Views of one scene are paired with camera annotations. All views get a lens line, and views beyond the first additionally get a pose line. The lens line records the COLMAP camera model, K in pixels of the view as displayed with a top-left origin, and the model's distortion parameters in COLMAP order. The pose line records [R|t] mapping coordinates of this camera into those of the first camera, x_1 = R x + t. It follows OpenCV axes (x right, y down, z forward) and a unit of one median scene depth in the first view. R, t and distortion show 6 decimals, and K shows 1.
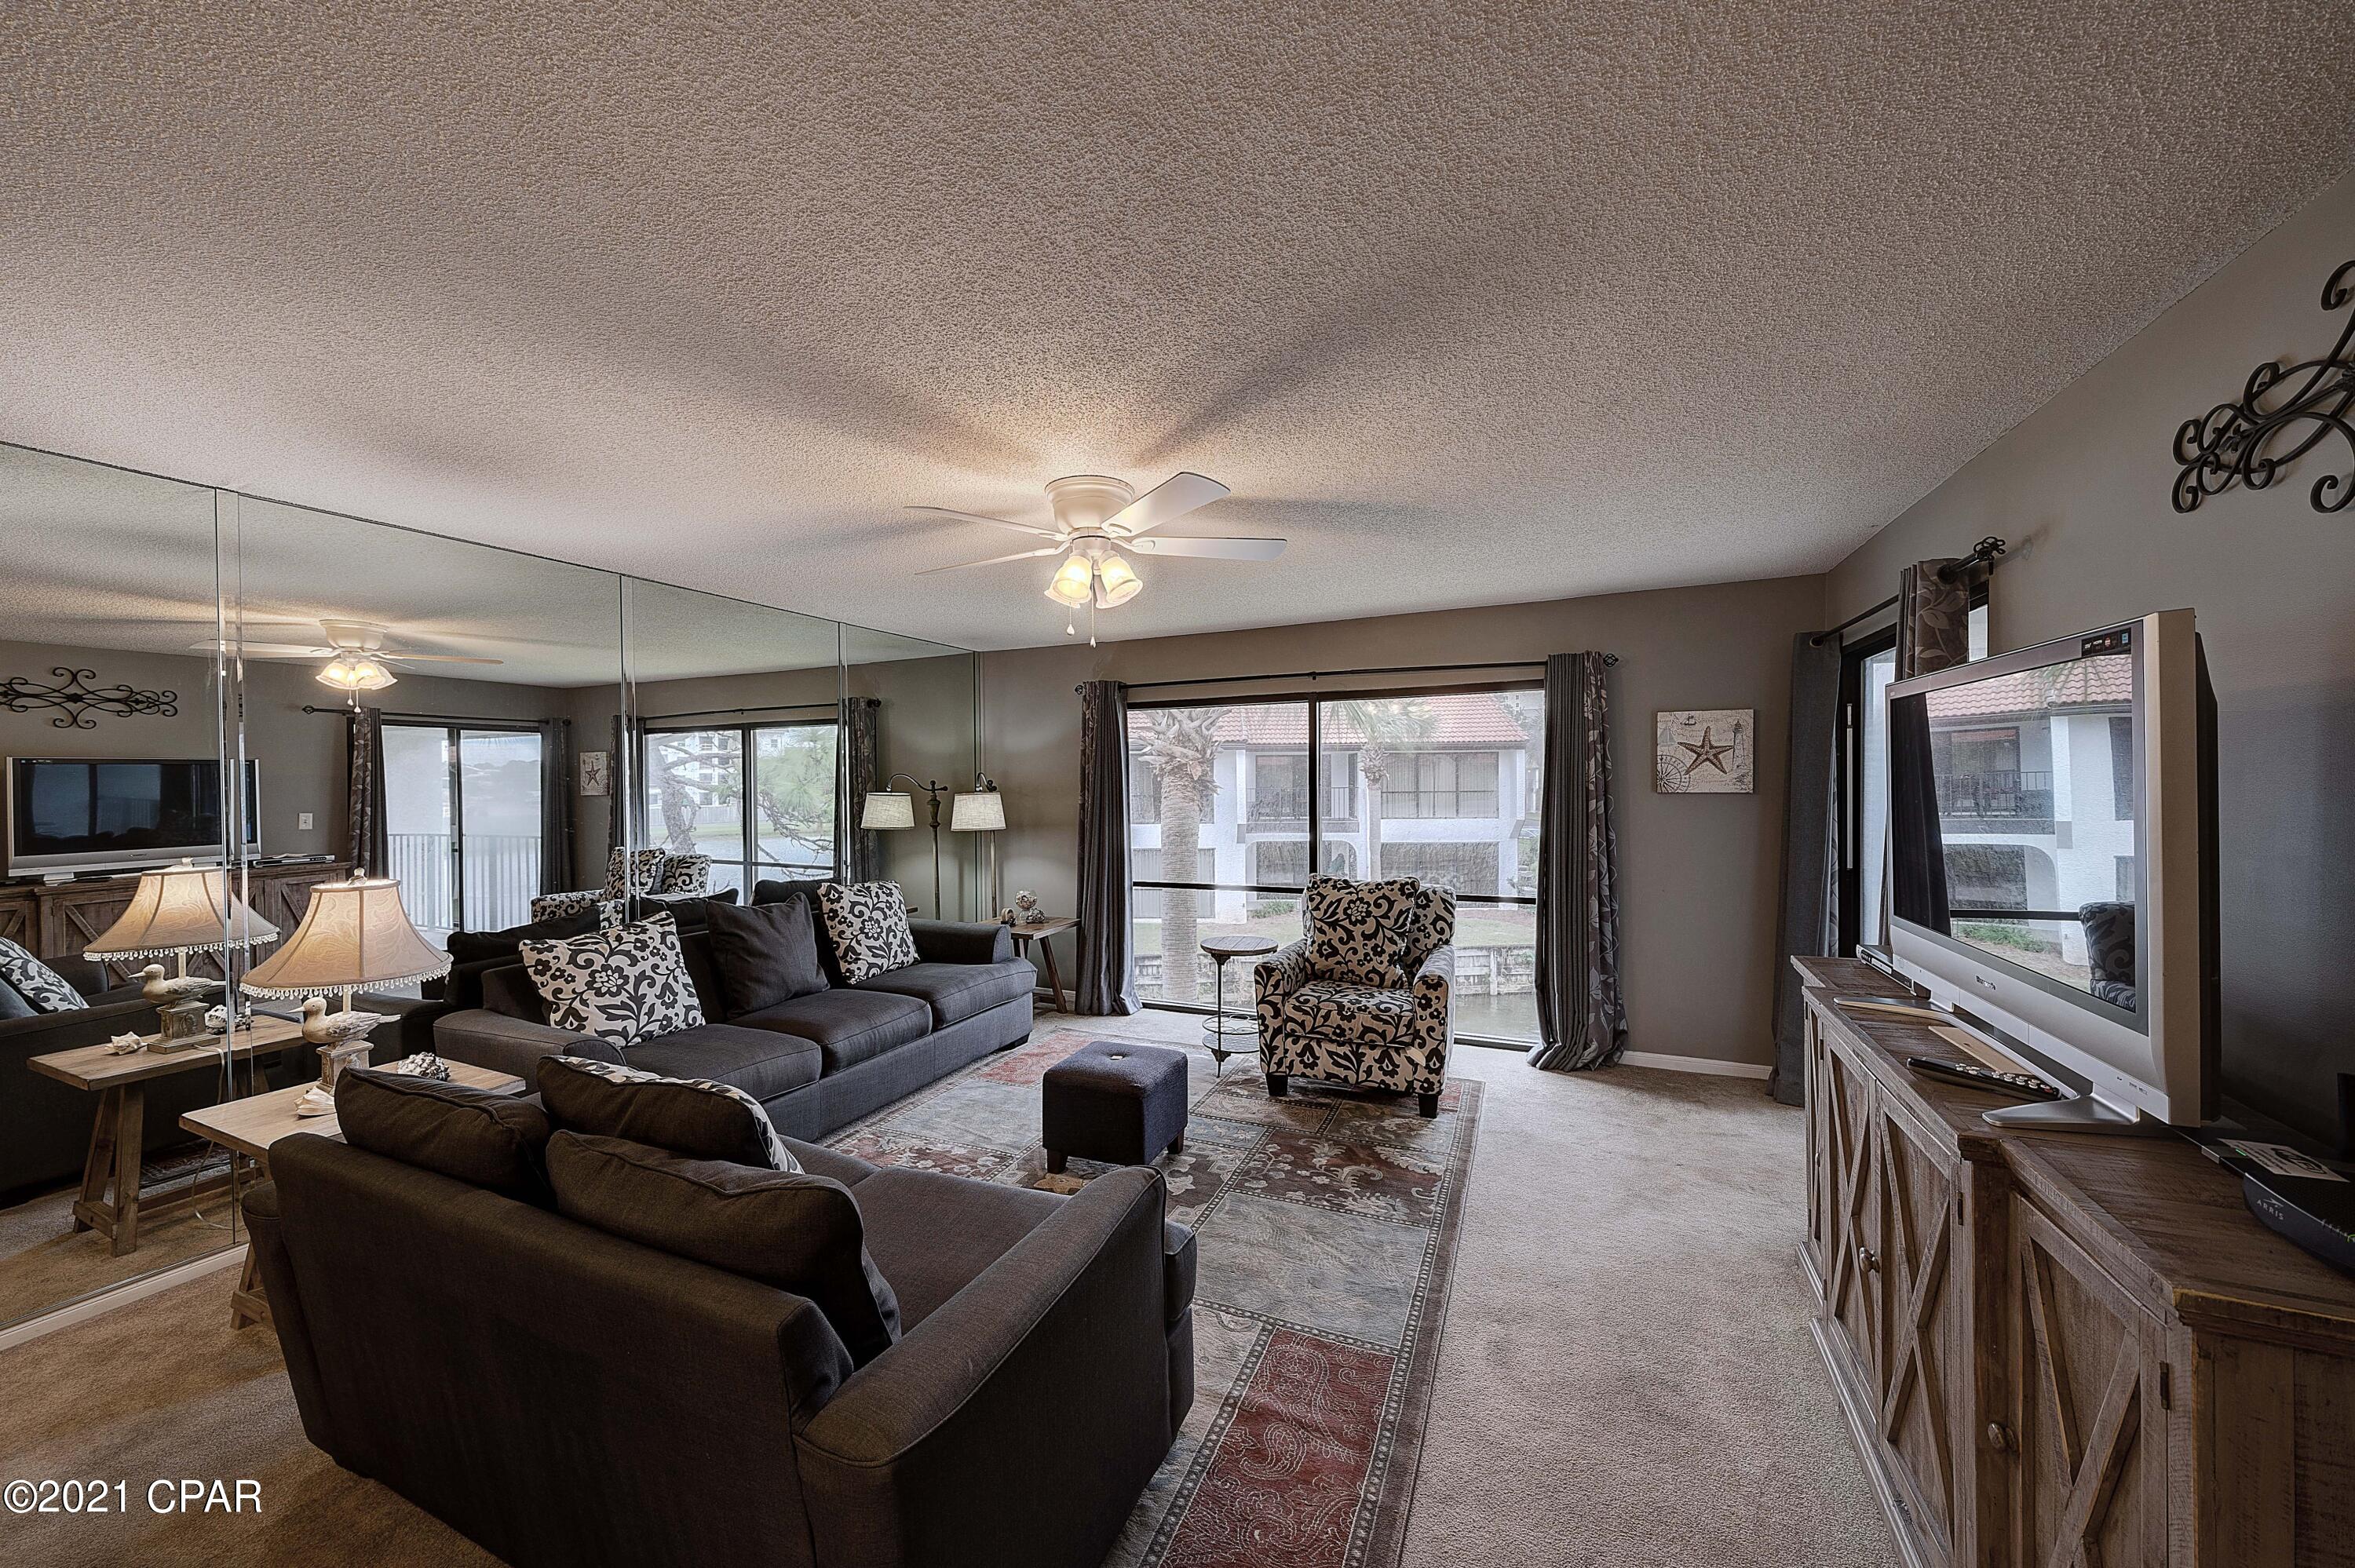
lens RADIAL K [[847.2, 0, 1161.4], [0, 847.2, 791.5], [0, 0, 1]] dist [-0.000510, -0.000133]
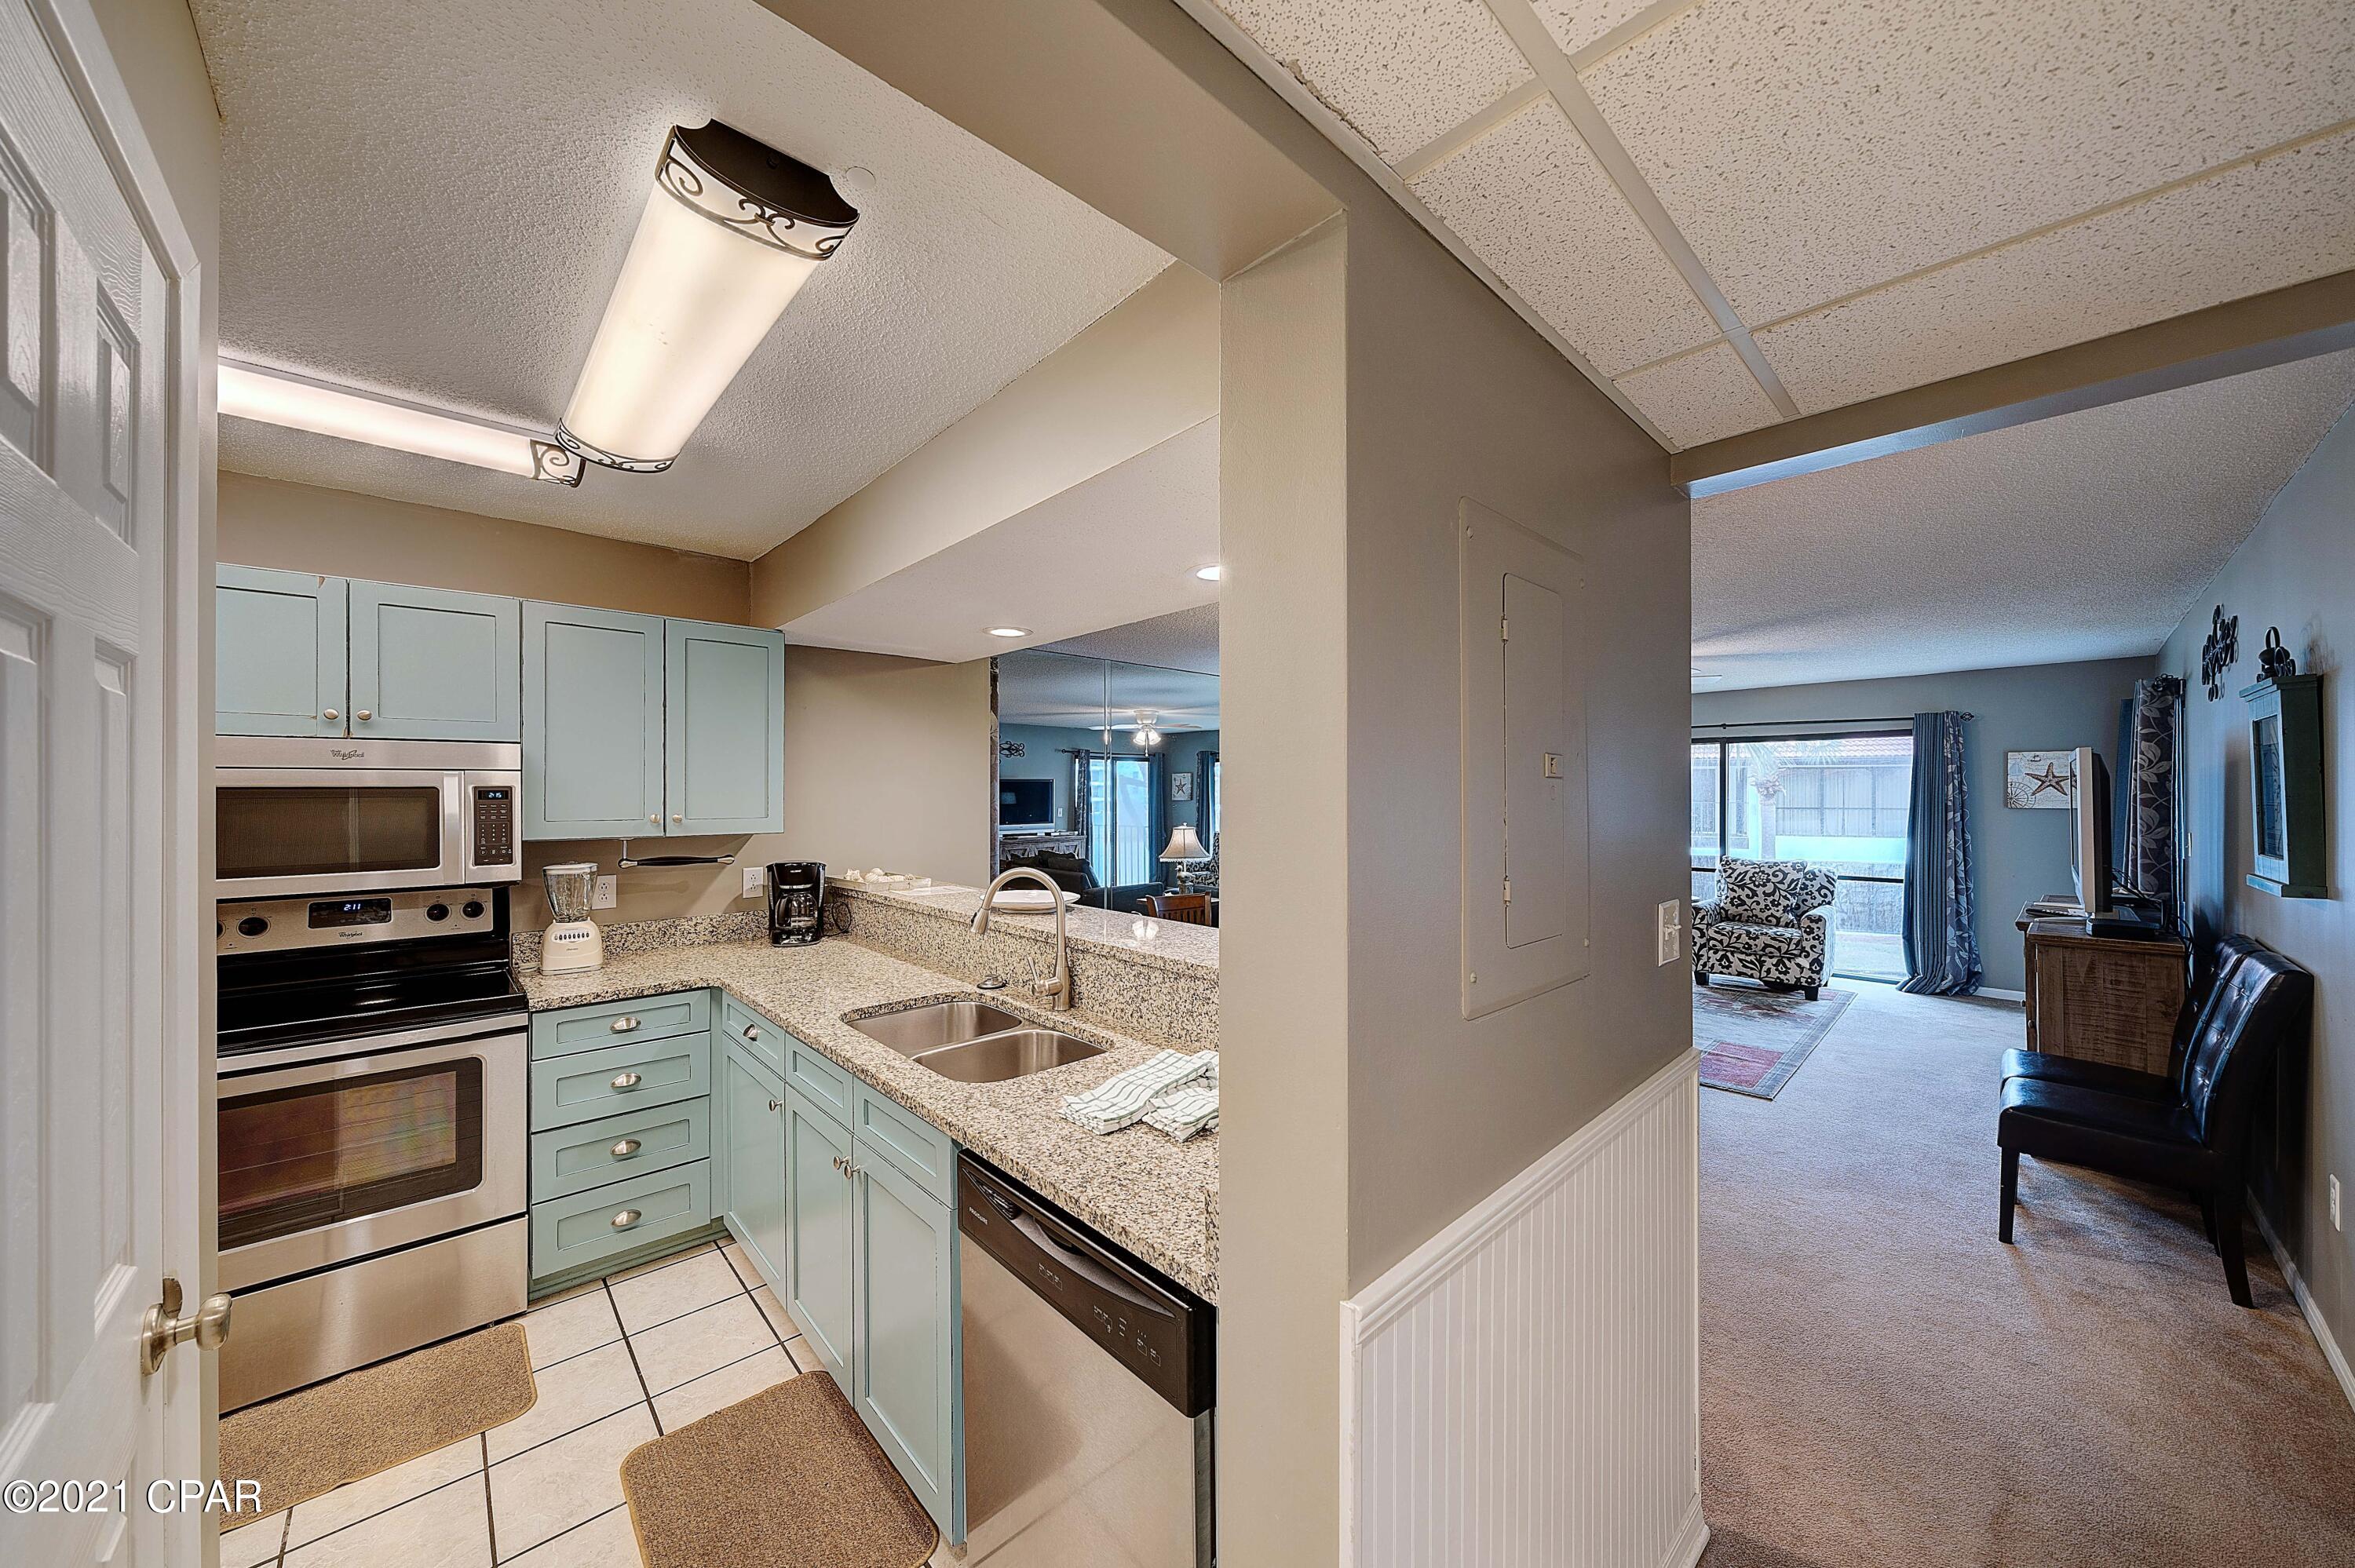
lens RADIAL K [[813.2, 0, 1164.0], [0, 813.2, 790.6], [0, 0, 1]] dist [-0.006383, 0.000211]
pose [[0.923809, 0.009220, -0.382742, -0.226578], [-0.014579, 0.999832, -0.011102, 0.008341], [0.382576, 0.015836, 0.923788, -0.857191]]
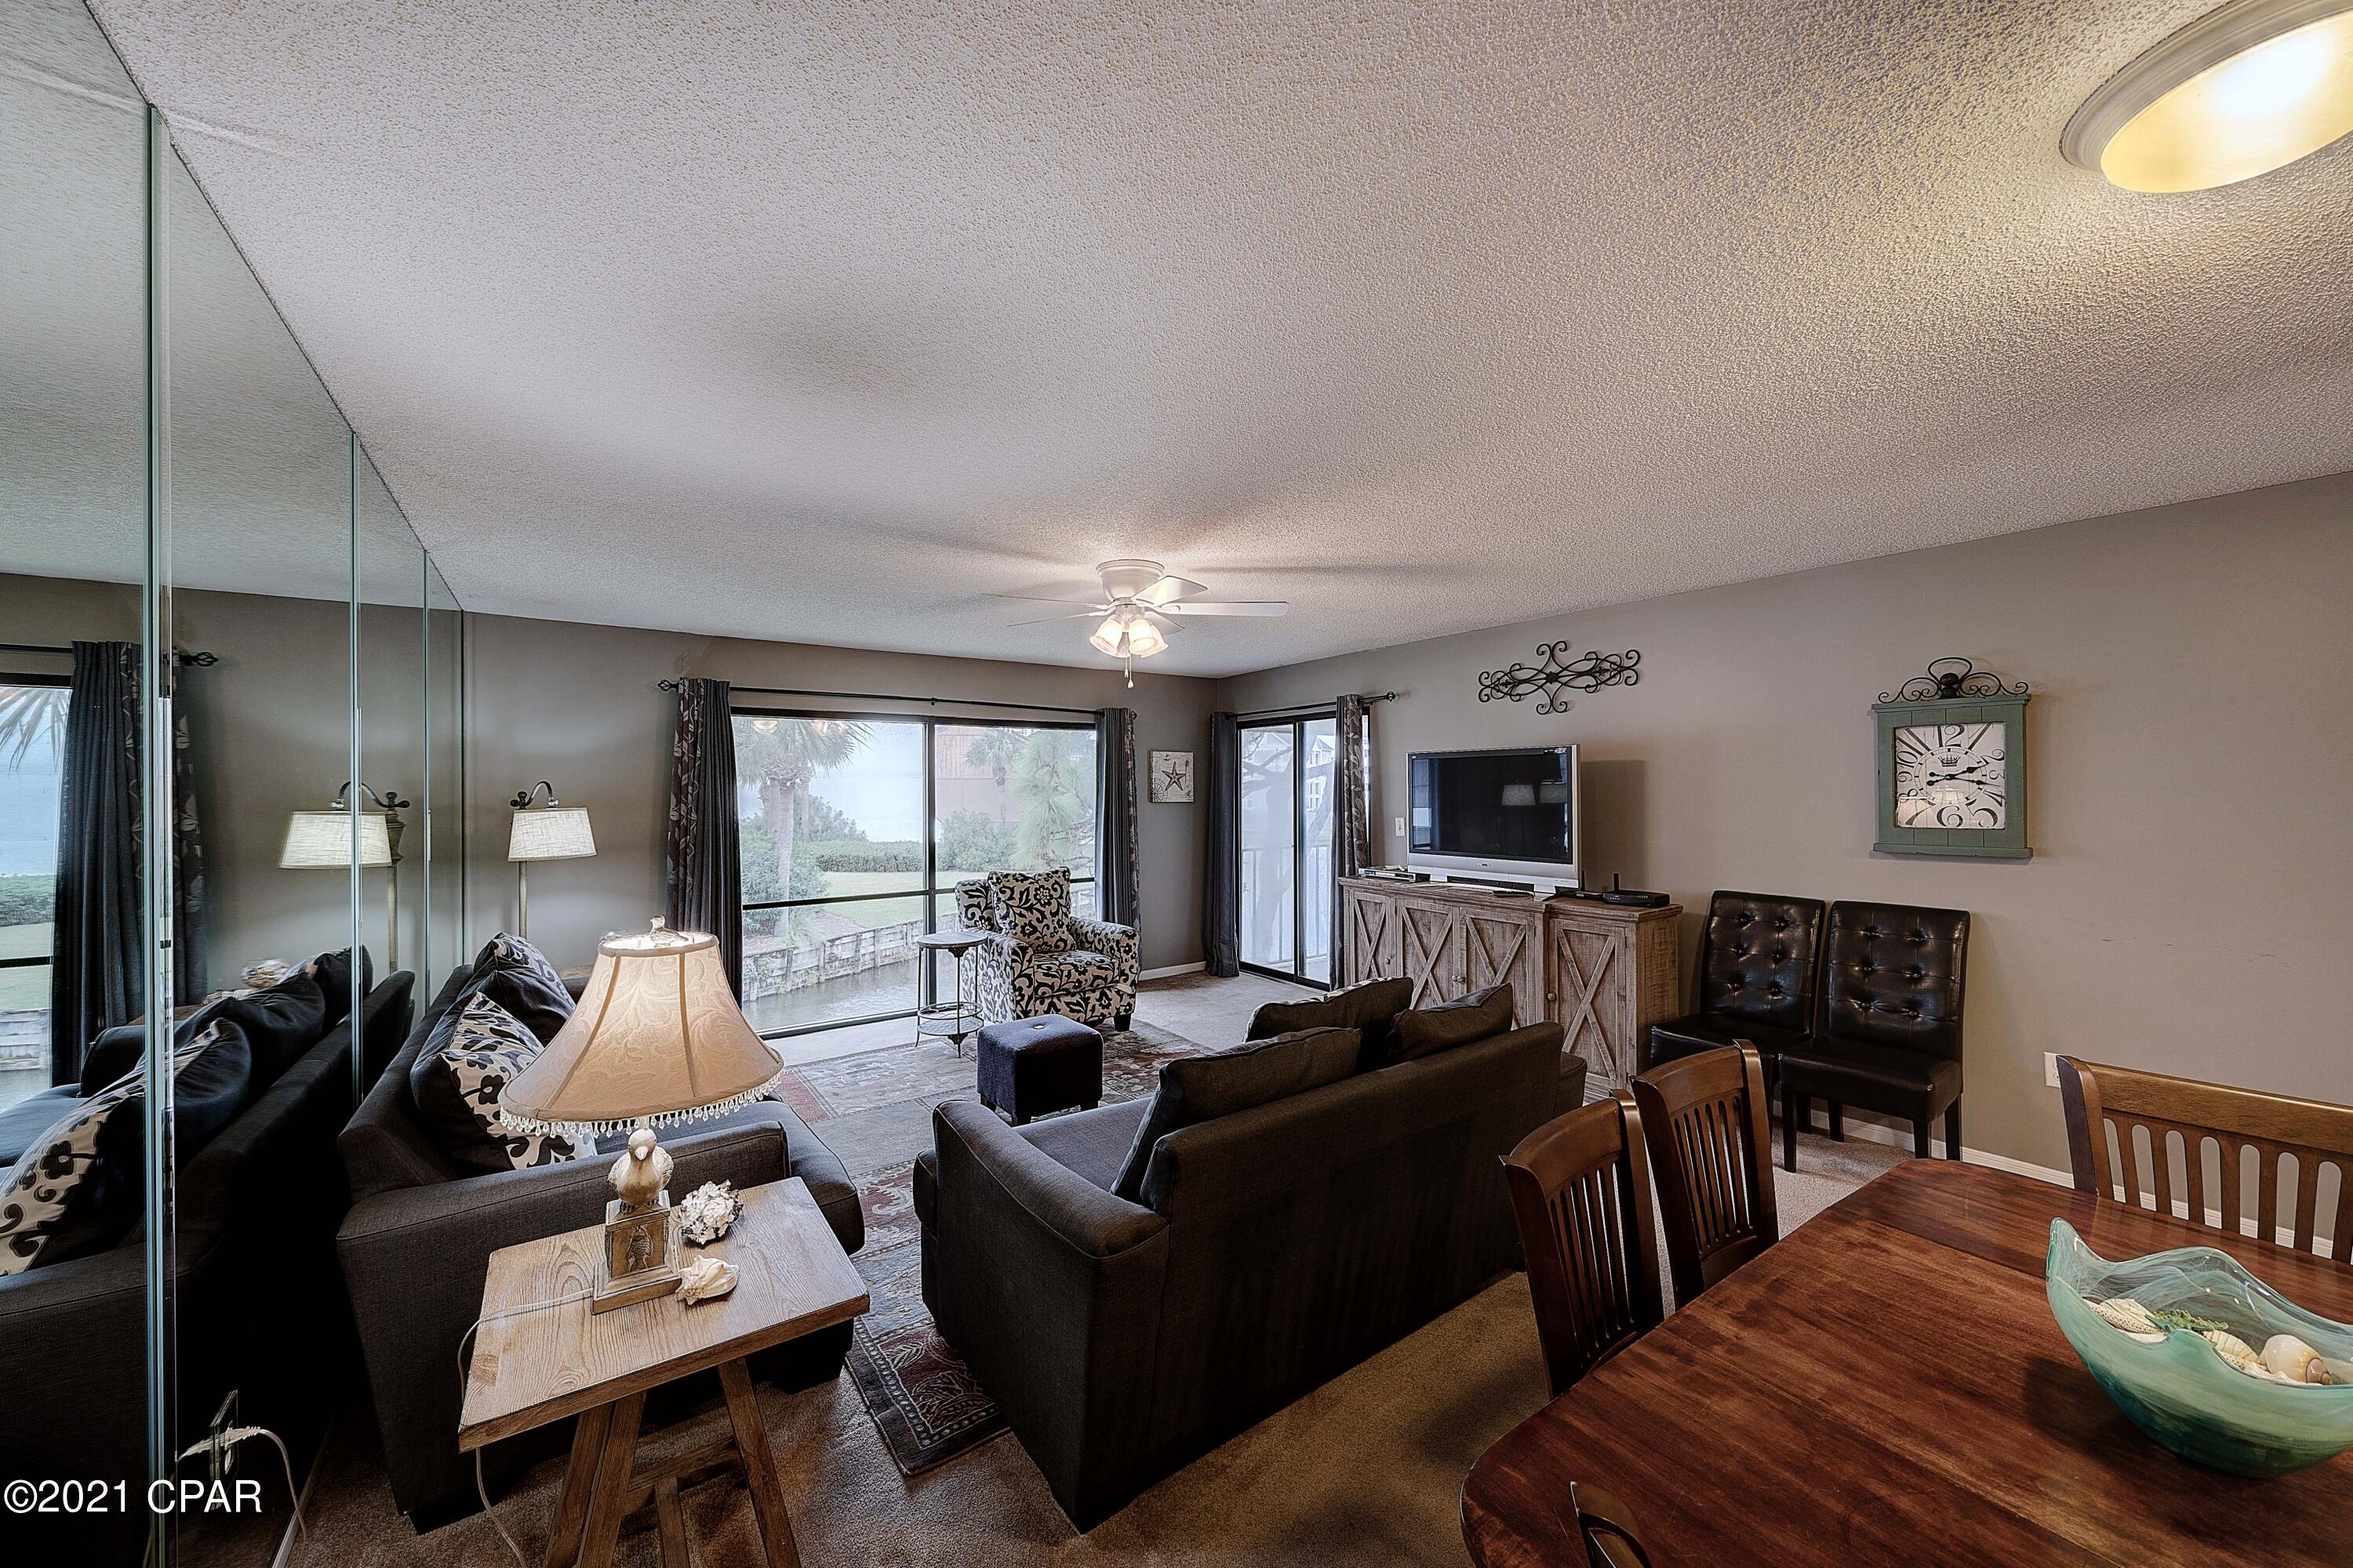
lens RADIAL K [[846.6, 0, 1160.5], [0, 846.6, 791.5], [0, 0, 1]] dist [-0.000510, -0.000133]
pose [[0.504275, 0.006168, 0.863521, -0.791200], [0.011438, 0.999839, -0.013821, 0.003620], [-0.863467, 0.016846, 0.504123, 0.203683]]
